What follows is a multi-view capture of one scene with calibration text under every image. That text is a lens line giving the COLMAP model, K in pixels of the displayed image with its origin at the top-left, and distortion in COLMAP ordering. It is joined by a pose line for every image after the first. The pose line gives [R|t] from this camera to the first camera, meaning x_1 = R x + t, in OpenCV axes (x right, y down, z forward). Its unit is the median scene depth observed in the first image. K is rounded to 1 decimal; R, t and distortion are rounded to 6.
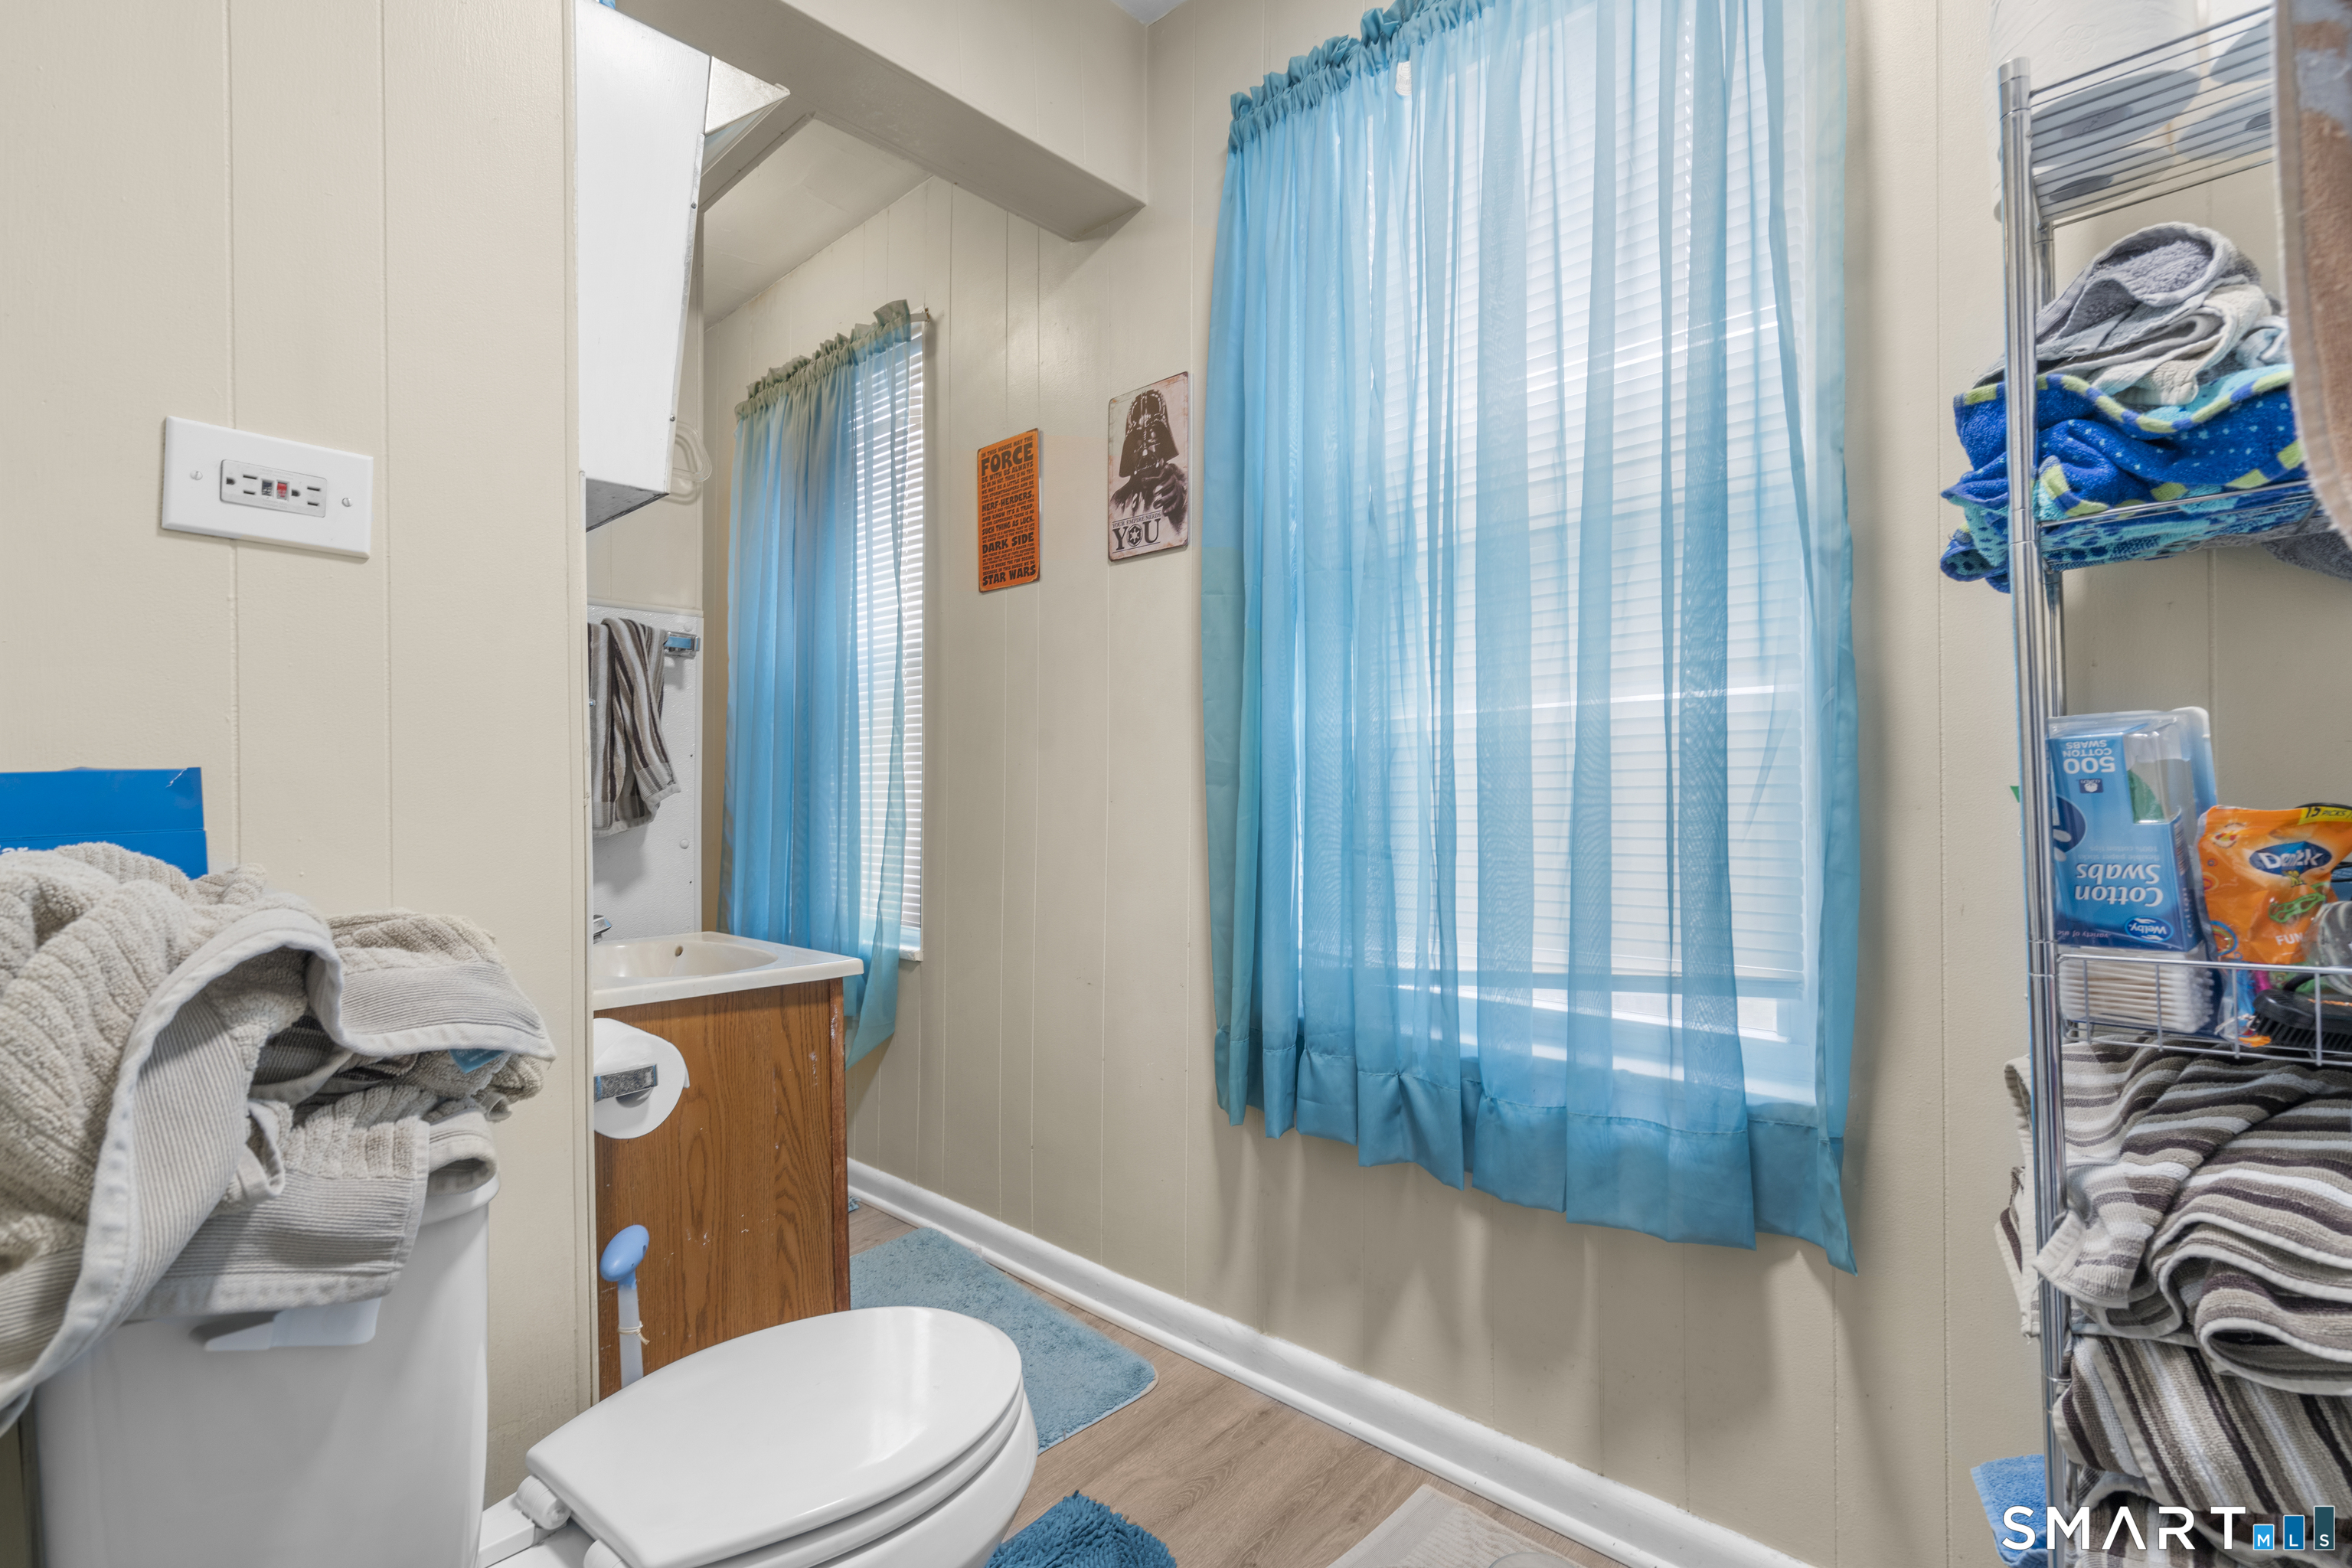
lens RADIAL K [[1089.6, 0, 1174.4], [0, 1089.6, 784.5], [0, 0, 1]] dist [-0.001559, 0.000320]
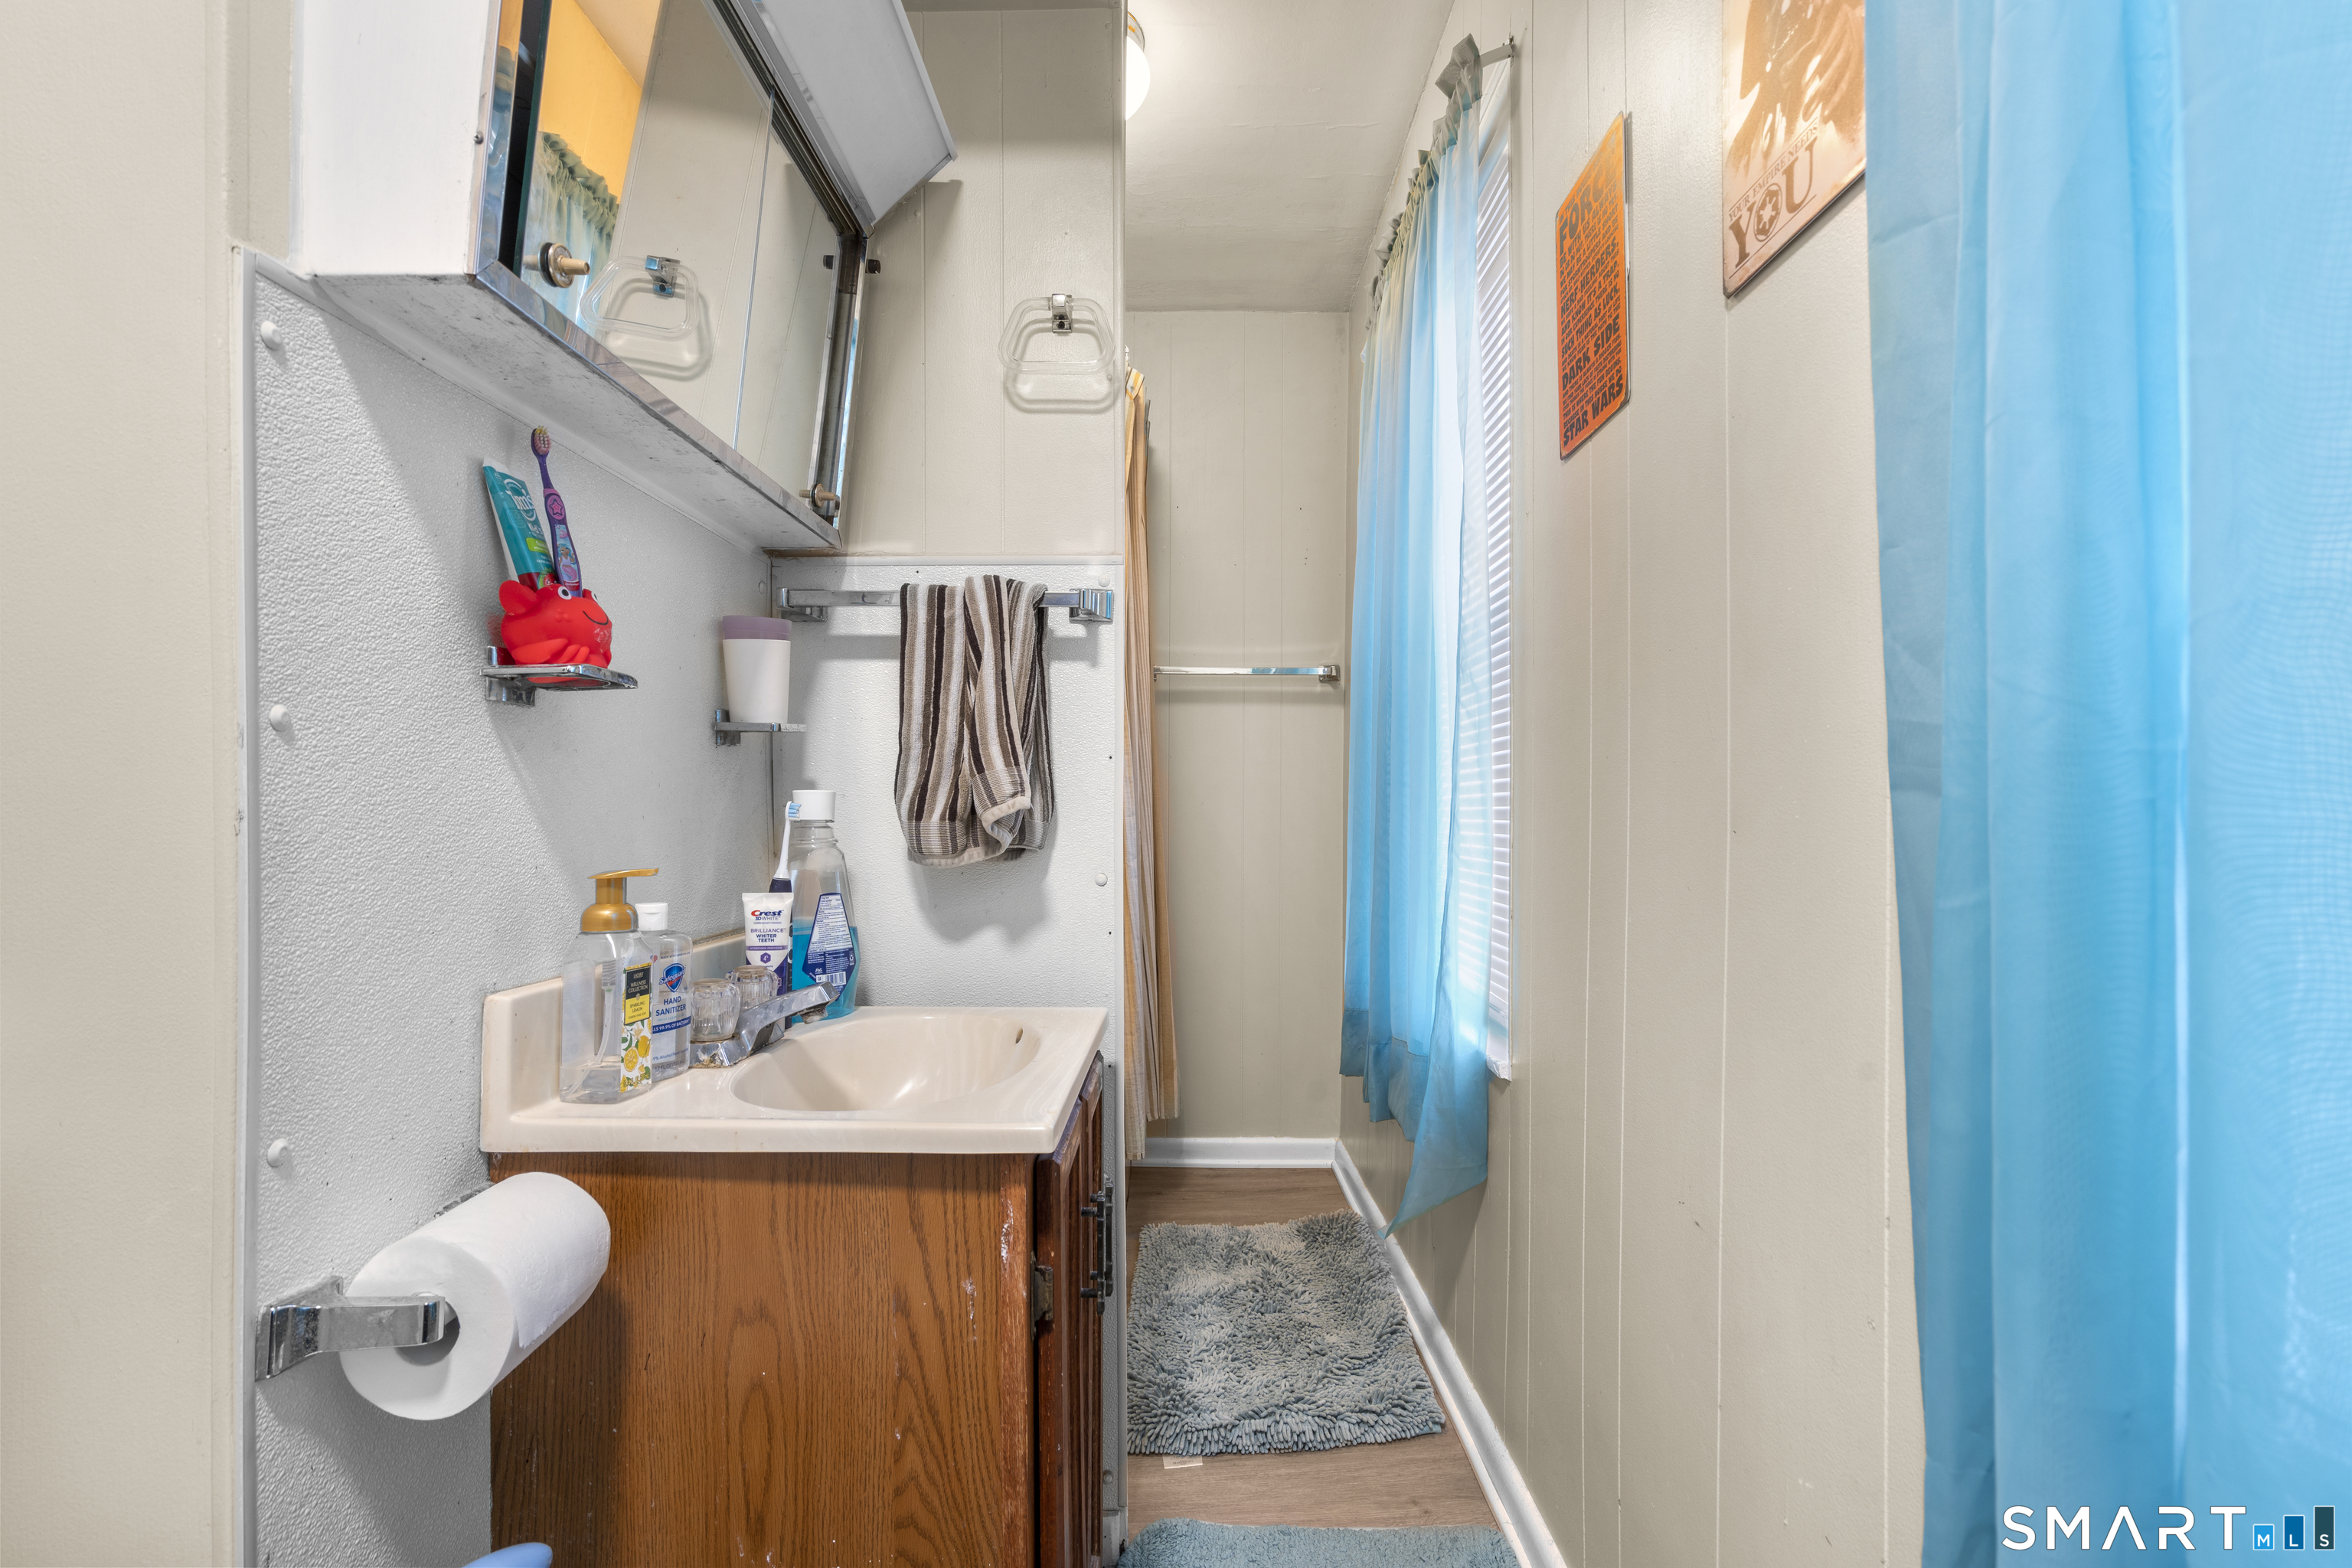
lens RADIAL K [[1089.6, 0, 1178.3], [0, 1089.6, 786.5], [0, 0, 1]] dist [-0.001559, 0.000320]
pose [[0.684624, -0.013366, -0.728774, 0.149550], [0.004339, 0.999889, -0.014261, 0.003656], [0.728883, 0.006601, 0.684606, 0.704763]]
